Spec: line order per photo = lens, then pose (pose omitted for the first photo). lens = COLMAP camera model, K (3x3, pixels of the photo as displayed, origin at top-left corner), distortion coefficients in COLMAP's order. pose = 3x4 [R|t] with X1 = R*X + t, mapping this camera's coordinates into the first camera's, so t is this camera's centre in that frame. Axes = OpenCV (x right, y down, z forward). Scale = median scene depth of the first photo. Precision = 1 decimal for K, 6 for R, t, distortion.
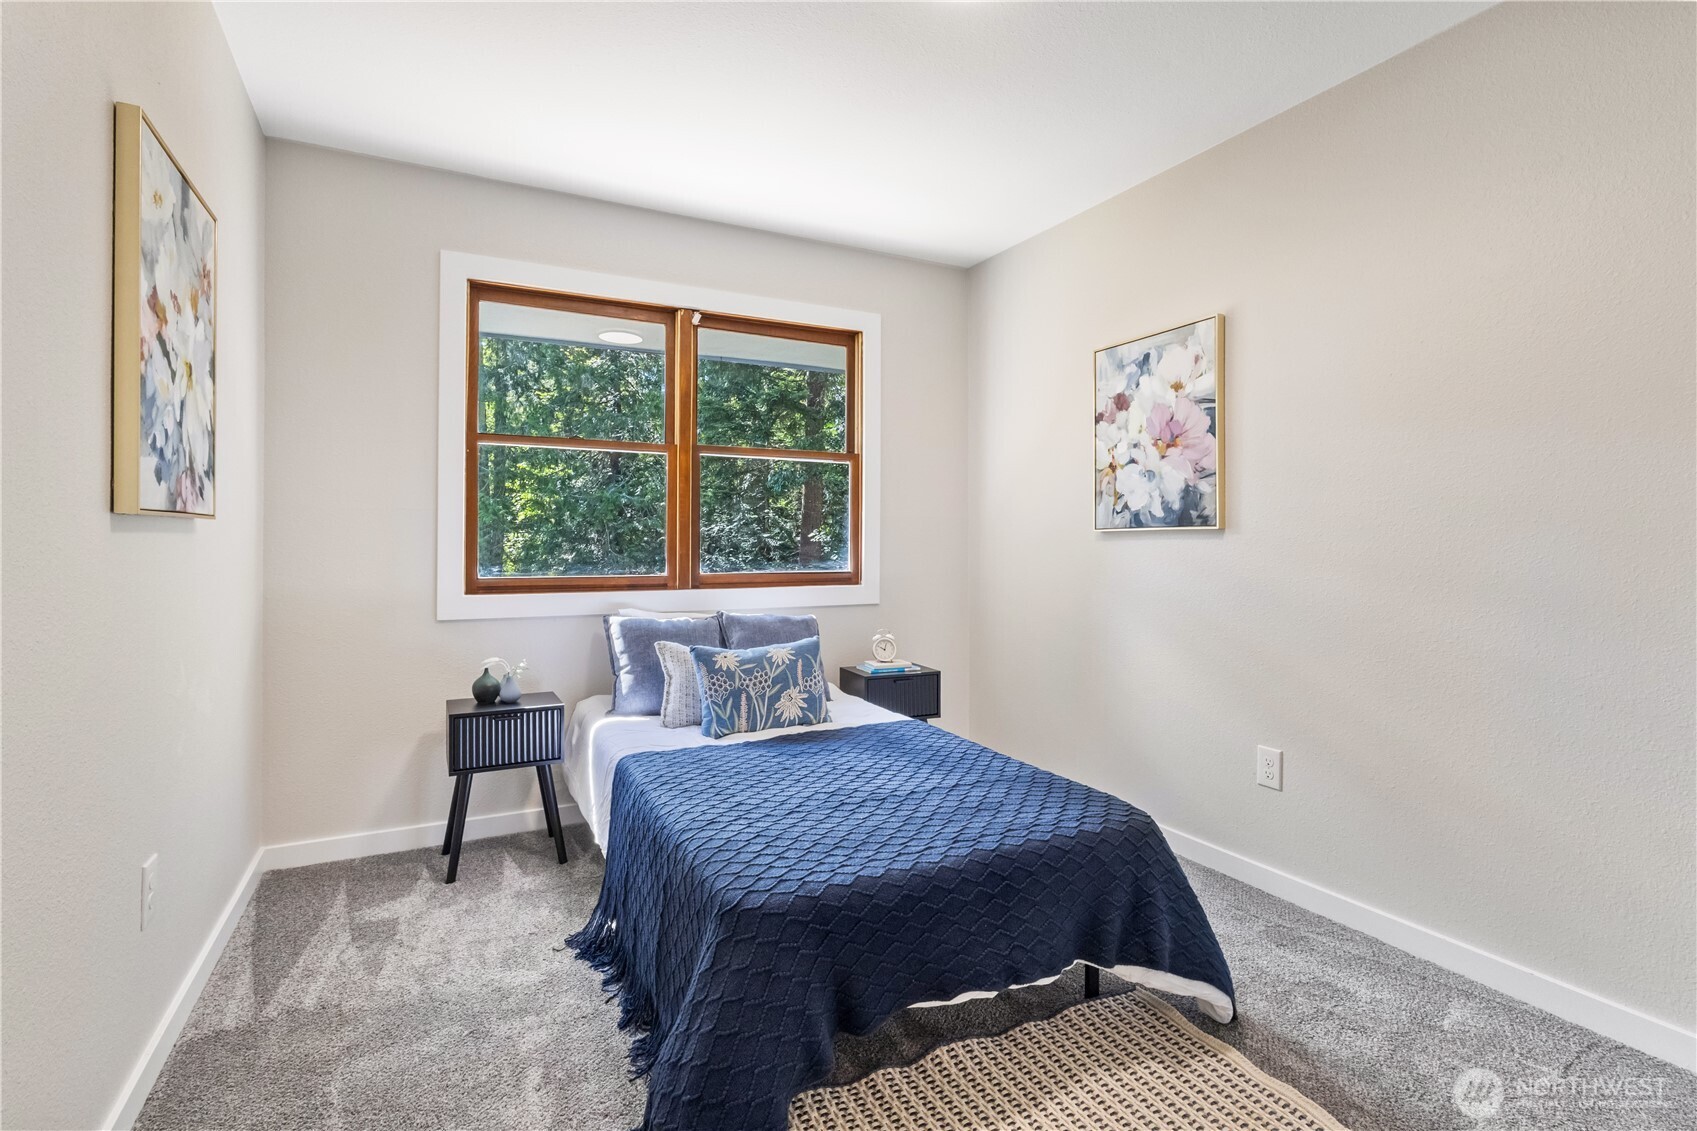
lens RADIAL K [[781.6, 0, 847.1], [0, 781.6, 537.5], [0, 0, 1]] dist [-0.012920, 0.000102]
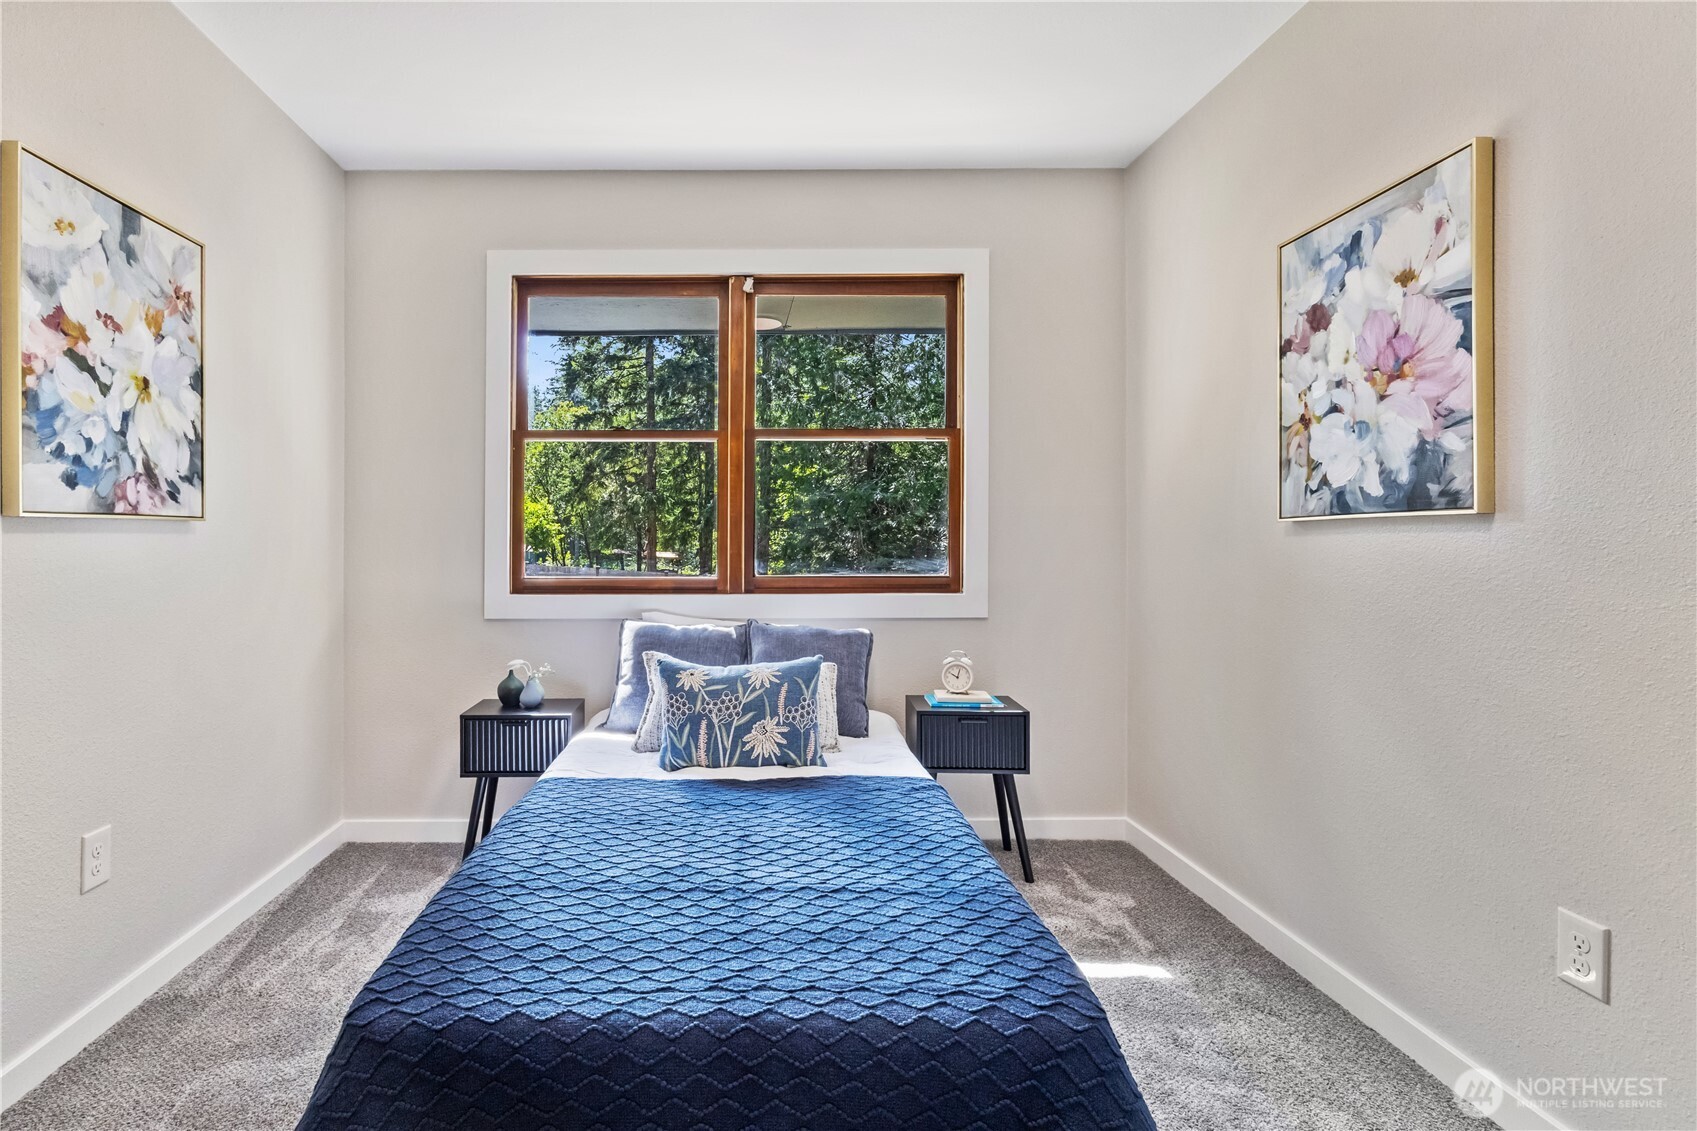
lens RADIAL K [[784.2, 0, 846.5], [0, 784.2, 544.0], [0, 0, 1]] dist [0.000835, 0.000100]
pose [[0.891744, -0.000615, -0.452540, 0.310846], [0.005349, 0.999944, 0.009183, 0.003638], [0.452509, -0.010609, 0.891697, 0.261873]]
